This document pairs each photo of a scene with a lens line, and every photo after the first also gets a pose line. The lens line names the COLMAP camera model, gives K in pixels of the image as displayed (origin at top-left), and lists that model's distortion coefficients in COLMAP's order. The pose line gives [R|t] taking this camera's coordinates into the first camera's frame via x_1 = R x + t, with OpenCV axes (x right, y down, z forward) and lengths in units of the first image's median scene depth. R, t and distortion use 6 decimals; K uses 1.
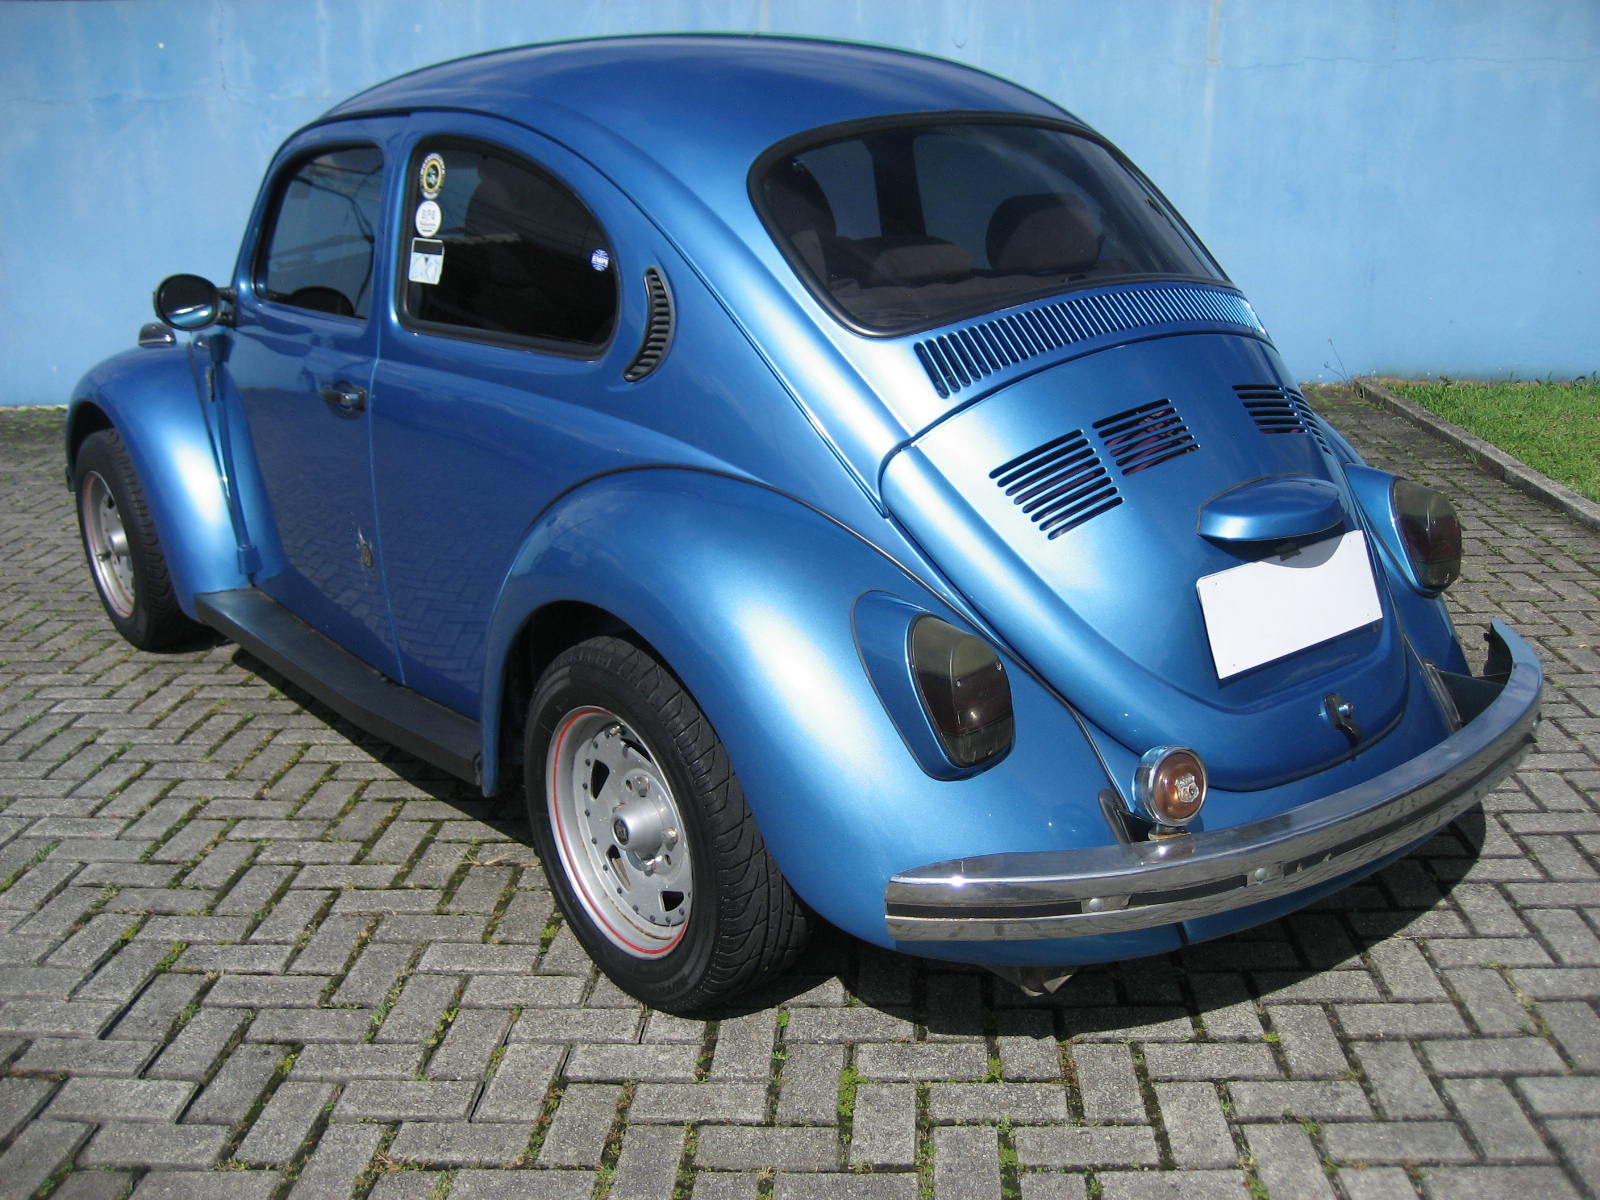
lens RADIAL K [[1639.8, 0, 811.3], [0, 1639.8, 600.9], [0, 0, 1]] dist [-0.074726, 0.000000]
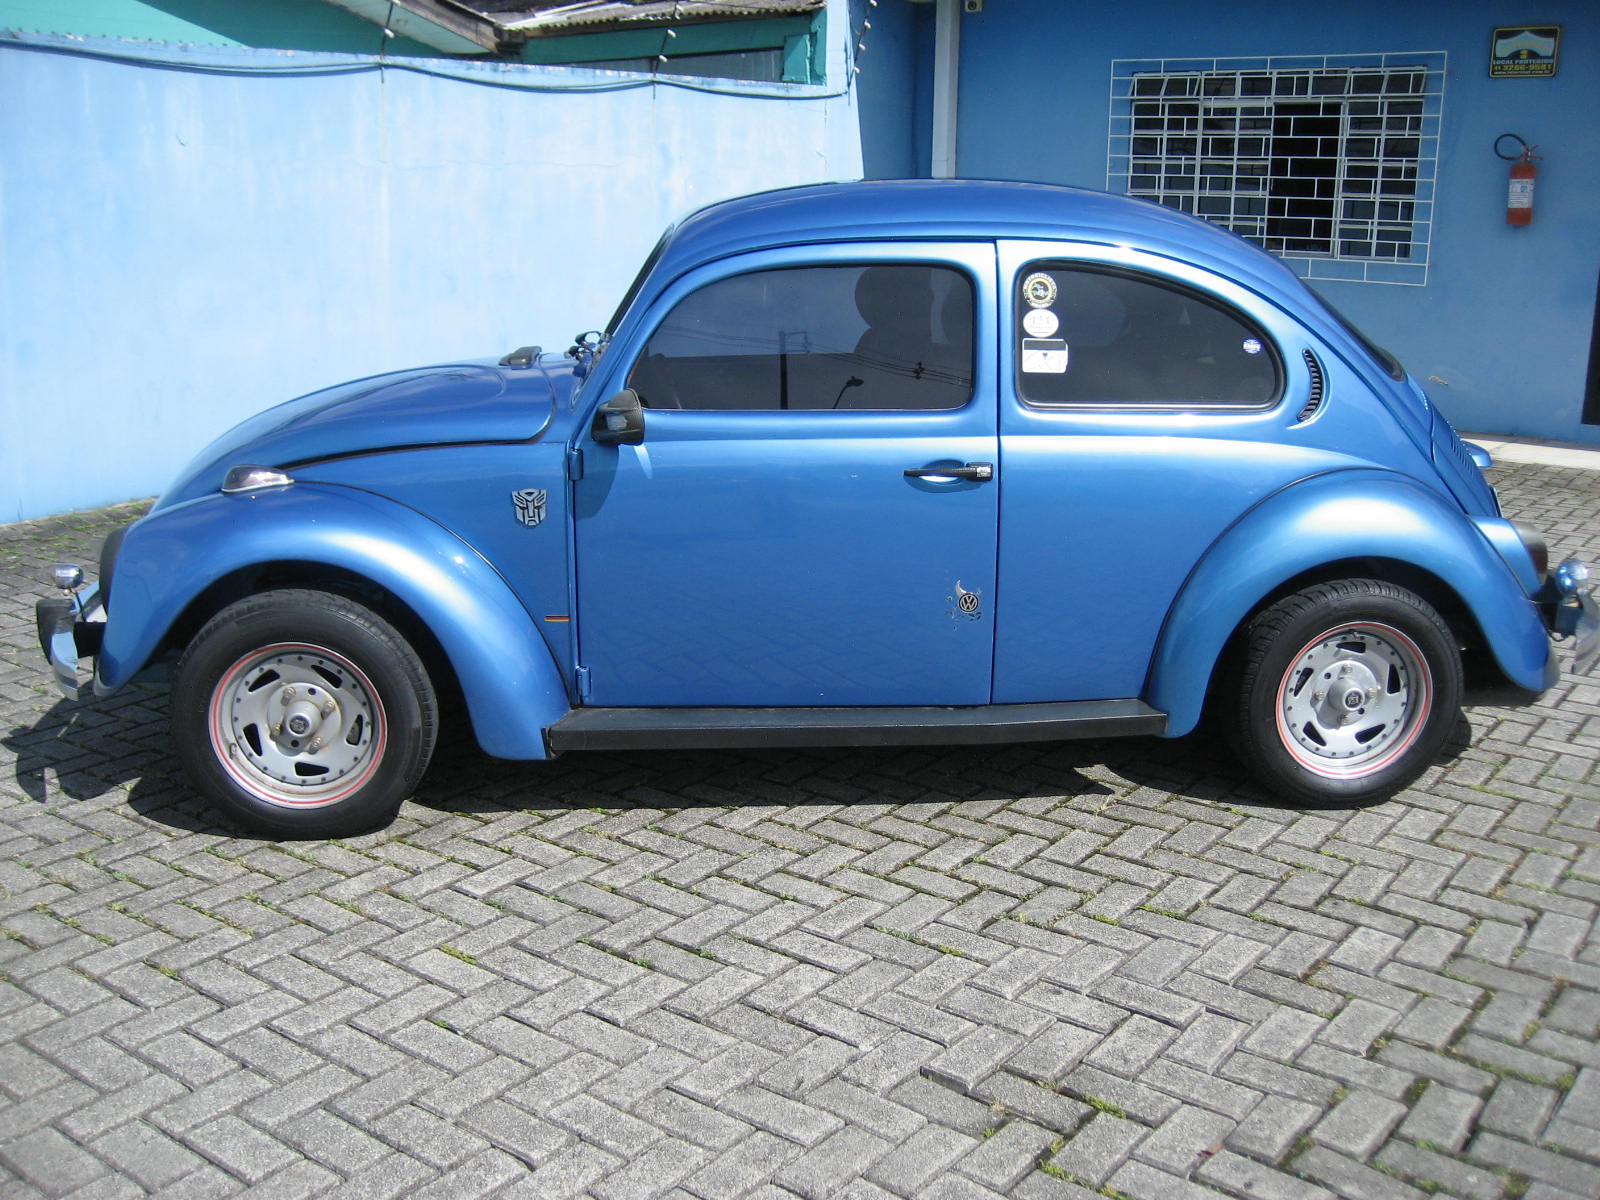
lens RADIAL K [[1639.8, 0, 808.6], [0, 1639.8, 606.7], [0, 0, 1]] dist [-0.074726, 0.000000]
pose [[0.568996, -0.187233, 0.800742, -1.428160], [0.217106, 0.973390, 0.073330, -0.152028], [-0.793164, 0.132121, 0.594504, 0.408052]]
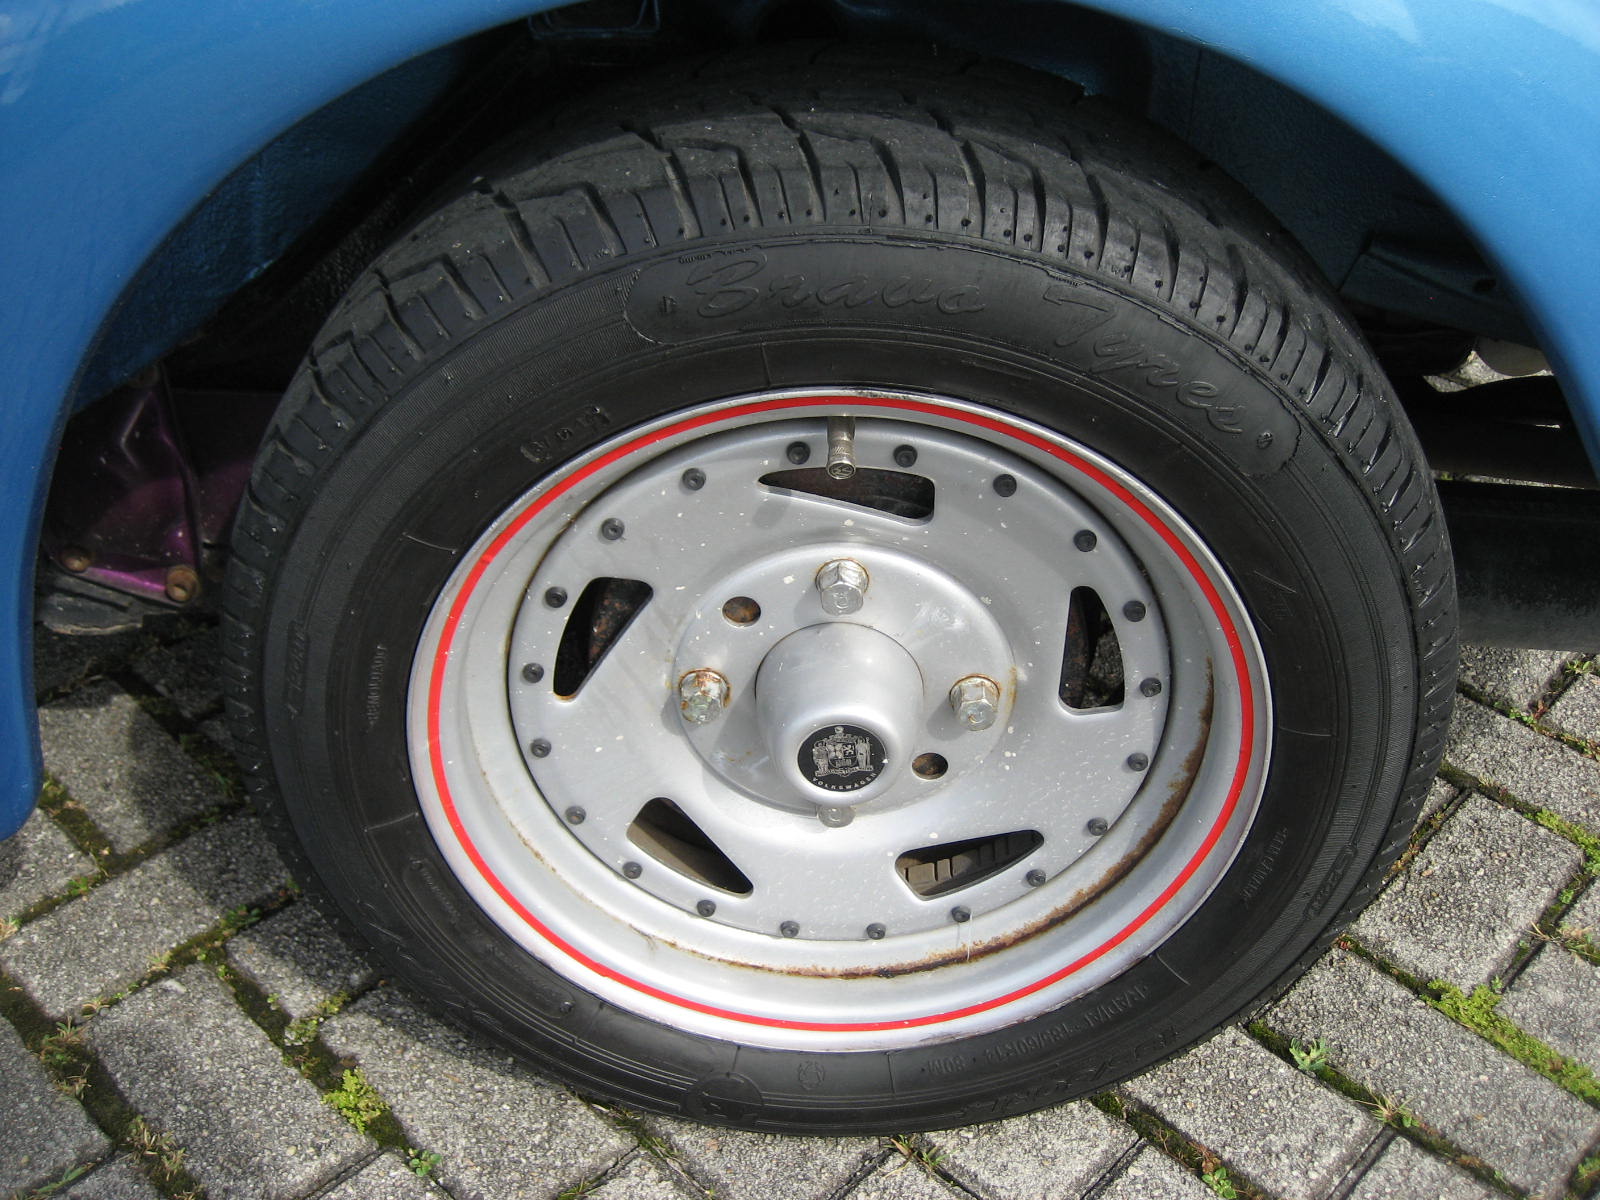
lens RADIAL K [[1639.8, 0, 795.6], [0, 1639.8, 599.5], [0, 0, 1]] dist [-0.074726, 0.000000]
pose [[0.656086, -0.400294, 0.639779, -0.264272], [0.171822, 0.904706, 0.389851, -0.005496], [-0.734867, -0.145847, 0.662344, 0.698147]]
